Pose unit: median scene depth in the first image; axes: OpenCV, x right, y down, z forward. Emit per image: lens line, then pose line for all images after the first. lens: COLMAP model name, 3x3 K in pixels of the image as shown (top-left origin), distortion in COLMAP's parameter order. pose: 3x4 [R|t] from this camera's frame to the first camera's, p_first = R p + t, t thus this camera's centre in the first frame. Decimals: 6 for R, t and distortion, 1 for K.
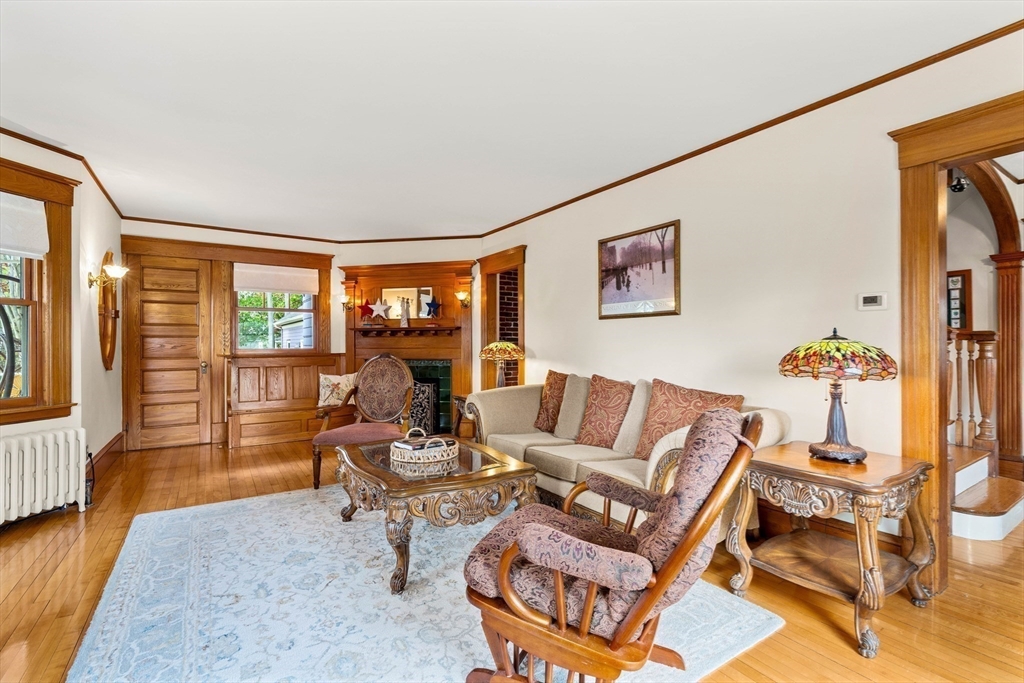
lens RADIAL K [[470.9, 0, 513.6], [0, 470.9, 339.8], [0, 0, 1]] dist [-0.002295, -0.000128]
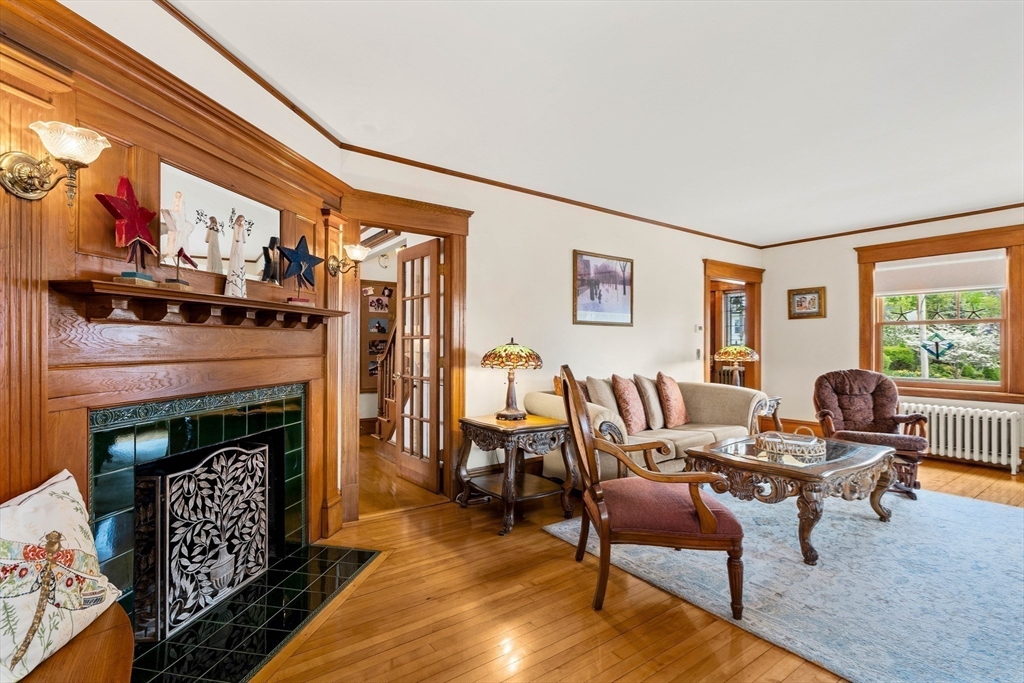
lens RADIAL K [[470.9, 0, 511.2], [0, 470.9, 346.0], [0, 0, 1]] dist [-0.002295, -0.000128]
pose [[-0.053628, -0.004457, 0.998551, -0.919022], [-0.013349, 0.999904, 0.003746, 0.004773], [-0.998472, -0.013129, -0.053682, 1.258315]]
